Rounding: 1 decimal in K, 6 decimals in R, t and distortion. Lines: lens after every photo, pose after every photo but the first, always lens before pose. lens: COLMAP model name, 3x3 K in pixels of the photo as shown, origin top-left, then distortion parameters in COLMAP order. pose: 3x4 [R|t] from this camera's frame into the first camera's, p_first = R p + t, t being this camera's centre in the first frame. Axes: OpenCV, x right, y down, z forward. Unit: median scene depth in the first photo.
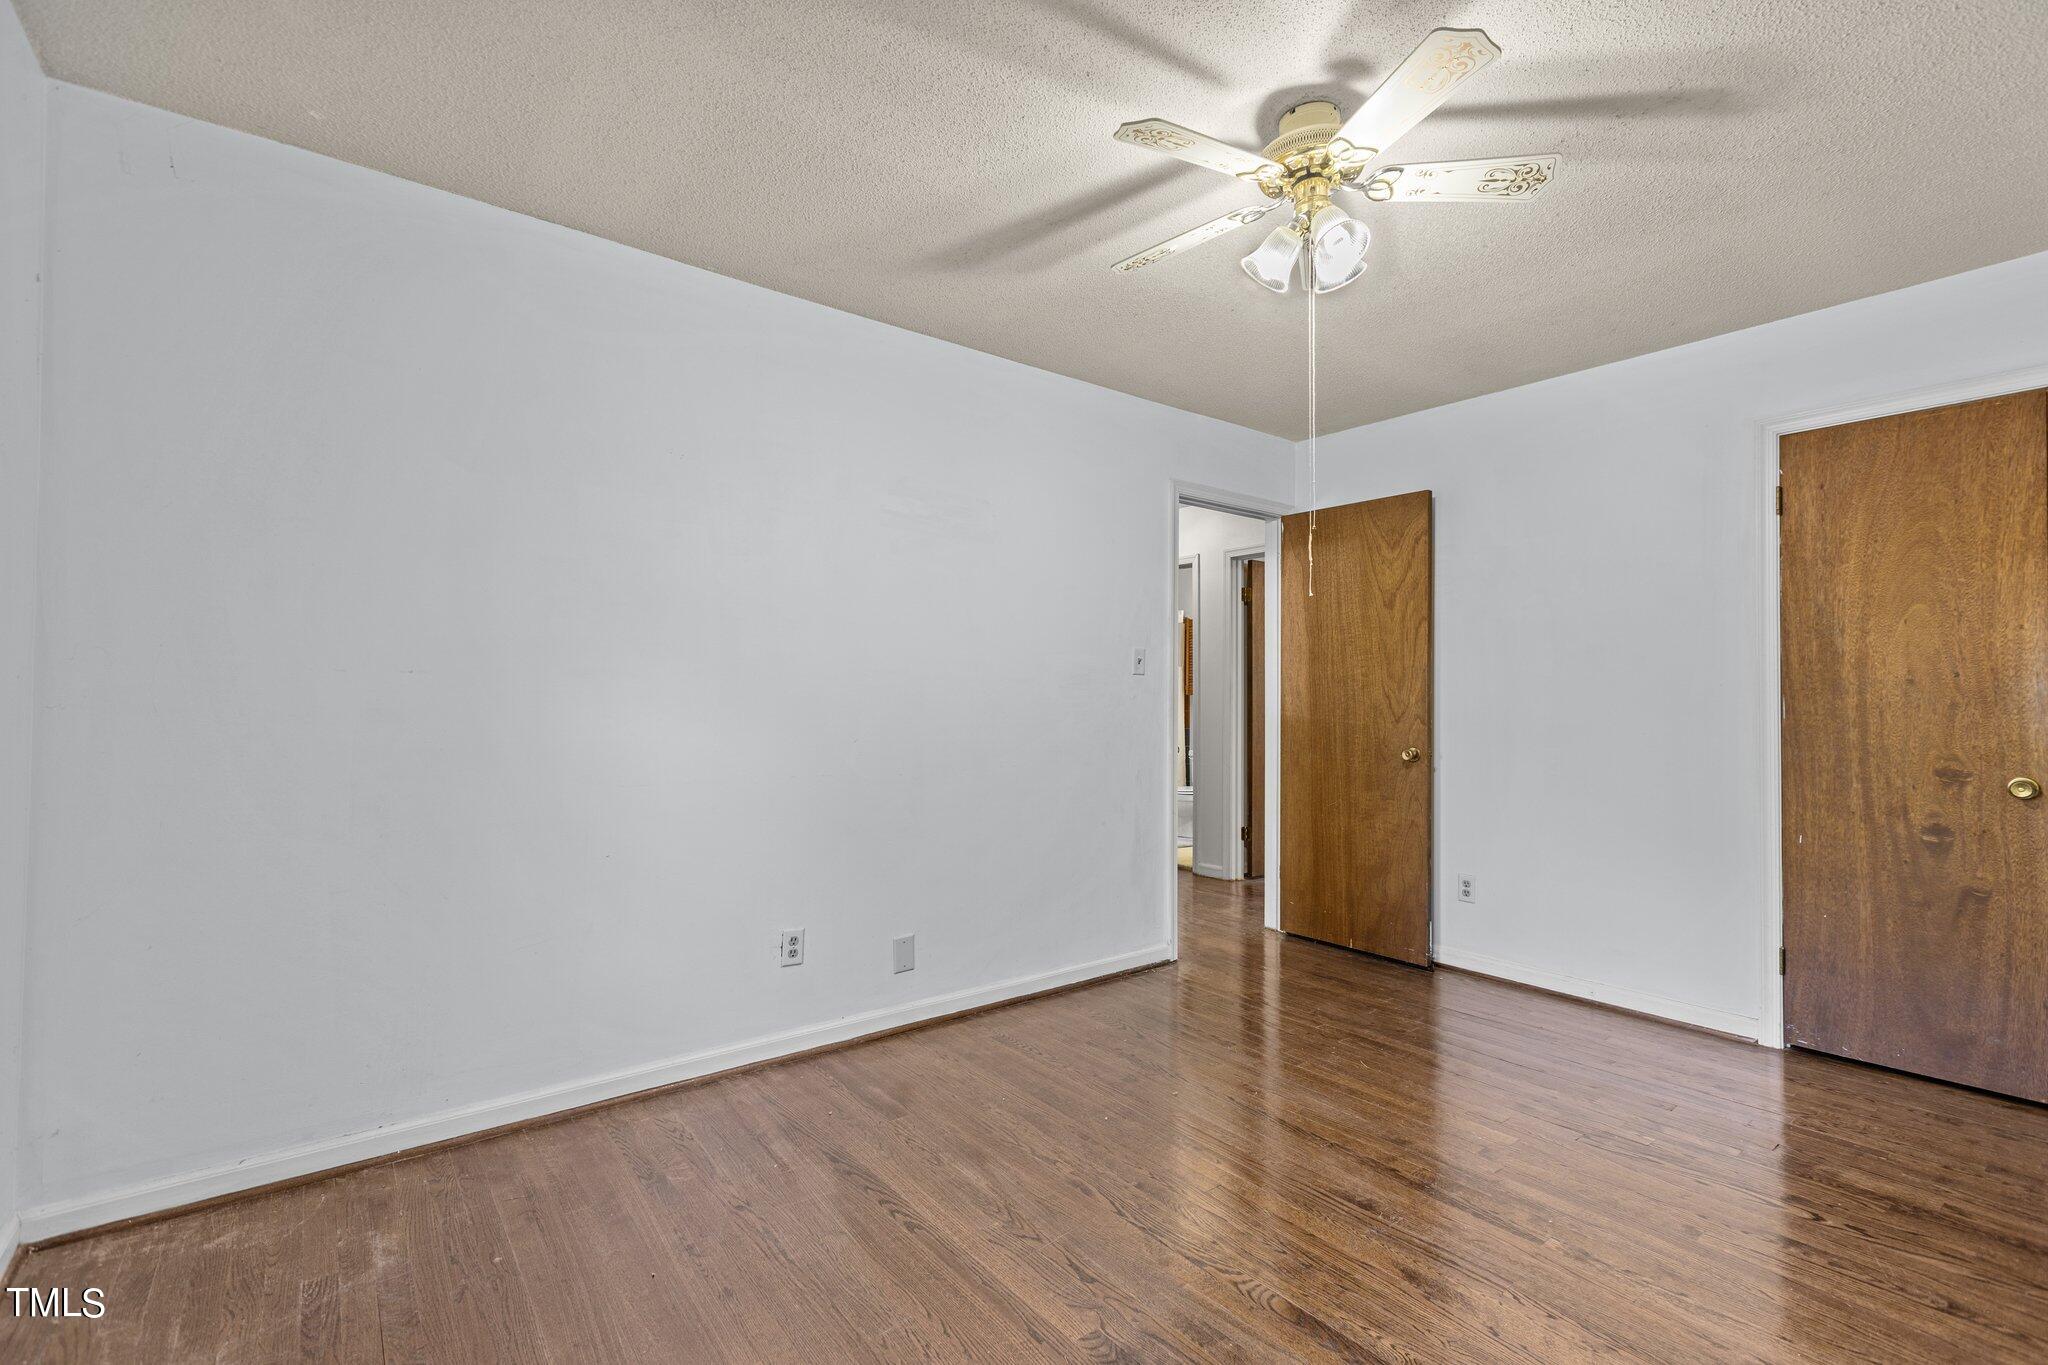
lens RADIAL K [[925.2, 0, 1024.4], [0, 925.2, 679.0], [0, 0, 1]] dist [0.003842, 0.000174]
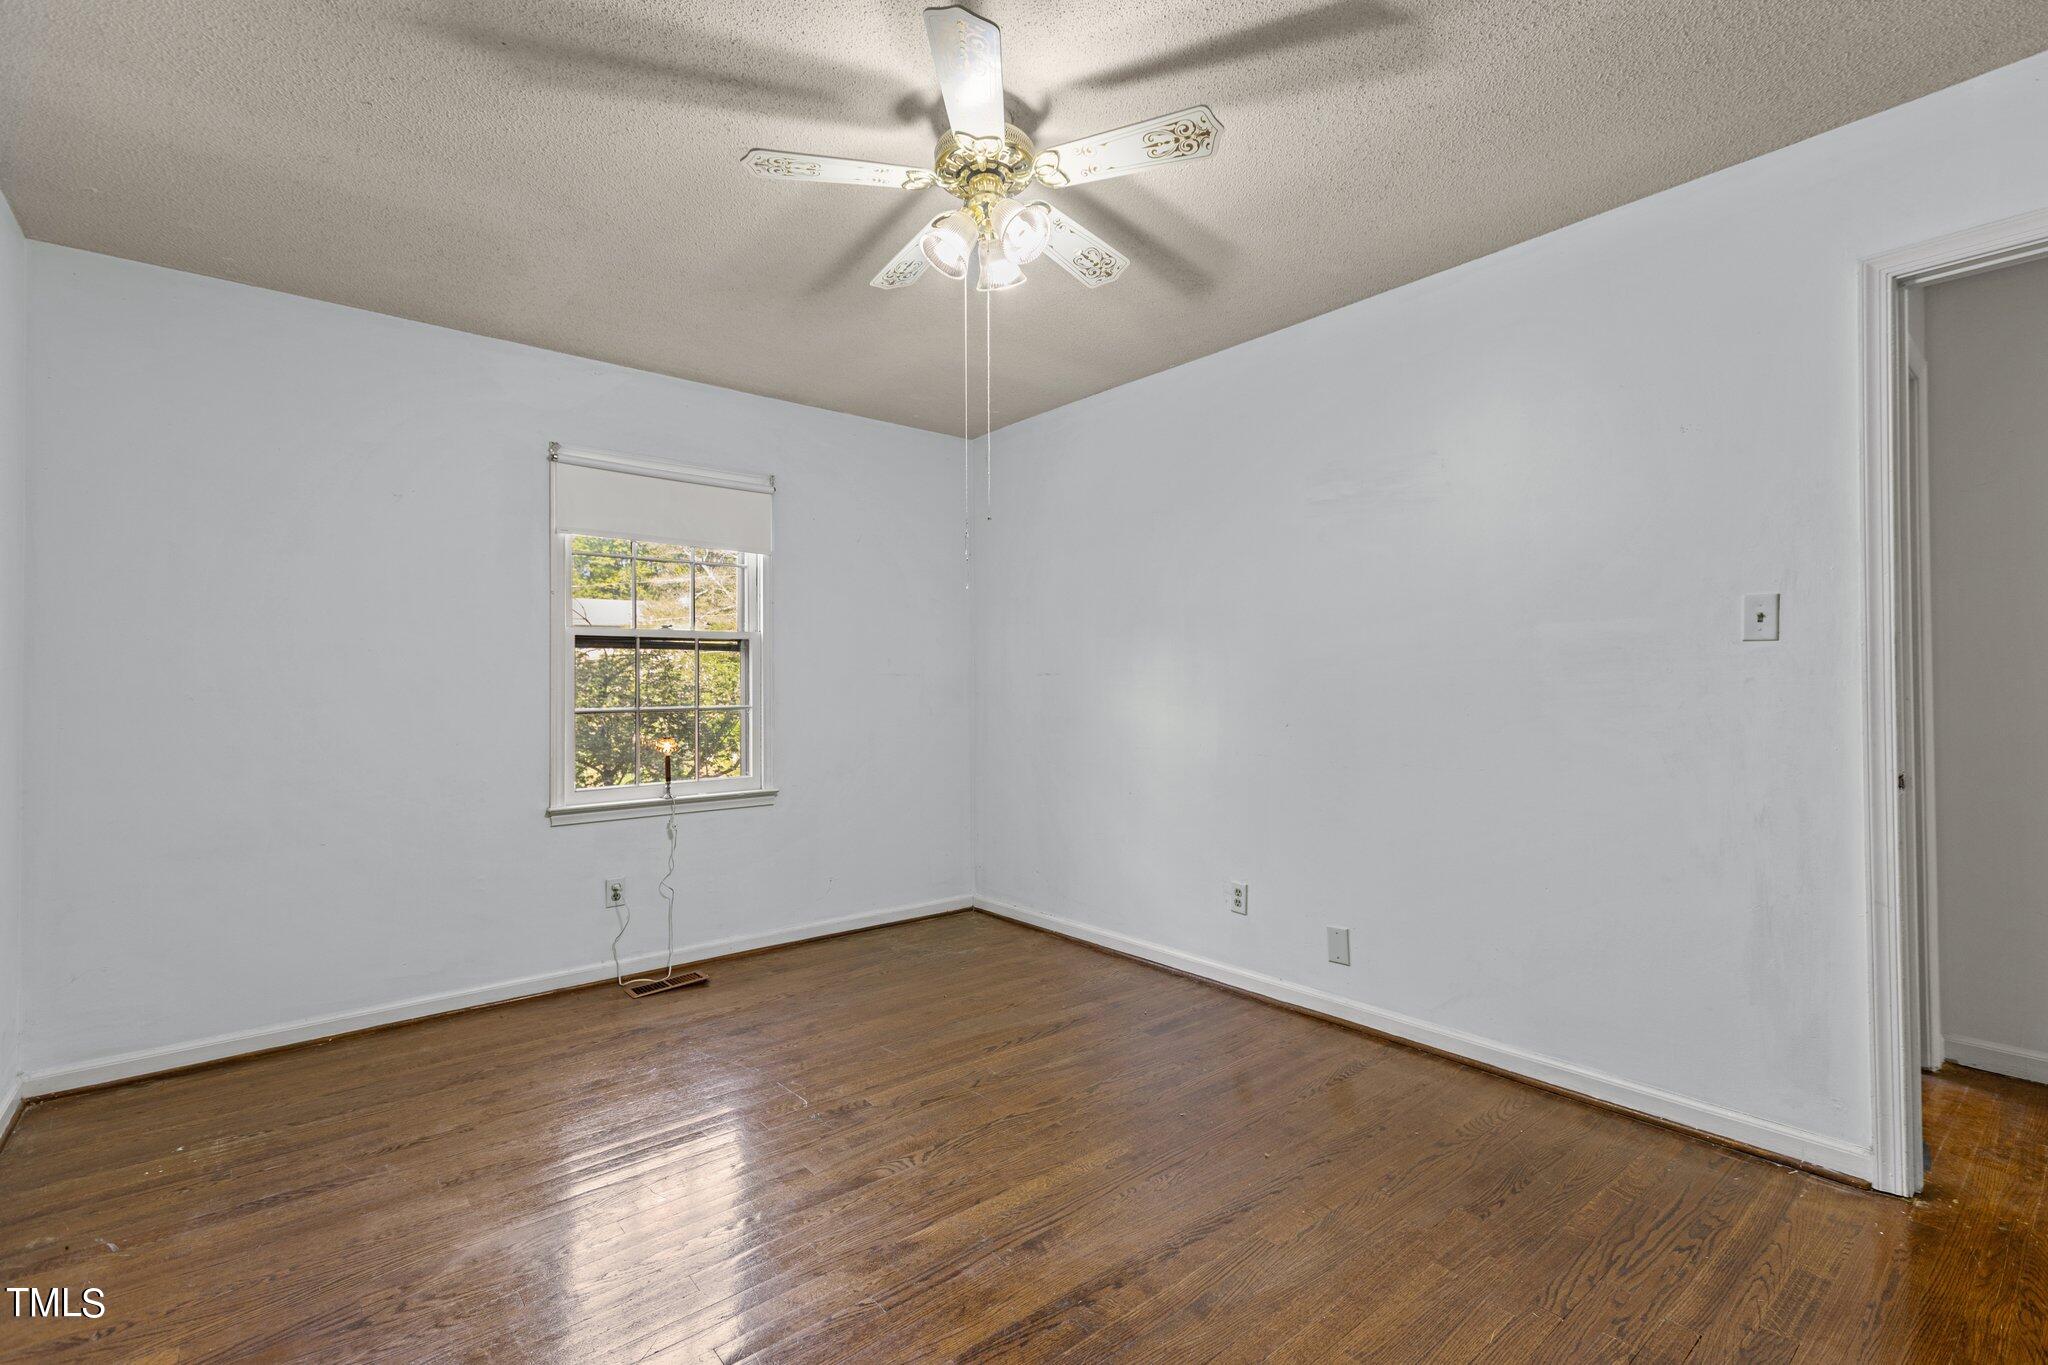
lens RADIAL K [[919.4, 0, 1022.7], [0, 919.4, 664.4], [0, 0, 1]] dist [0.023357, -0.000073]
pose [[0.022476, -0.027767, -0.999362, 0.926146], [0.028227, 0.999233, -0.027129, 0.016962], [0.999349, -0.027599, 0.023243, 0.705911]]
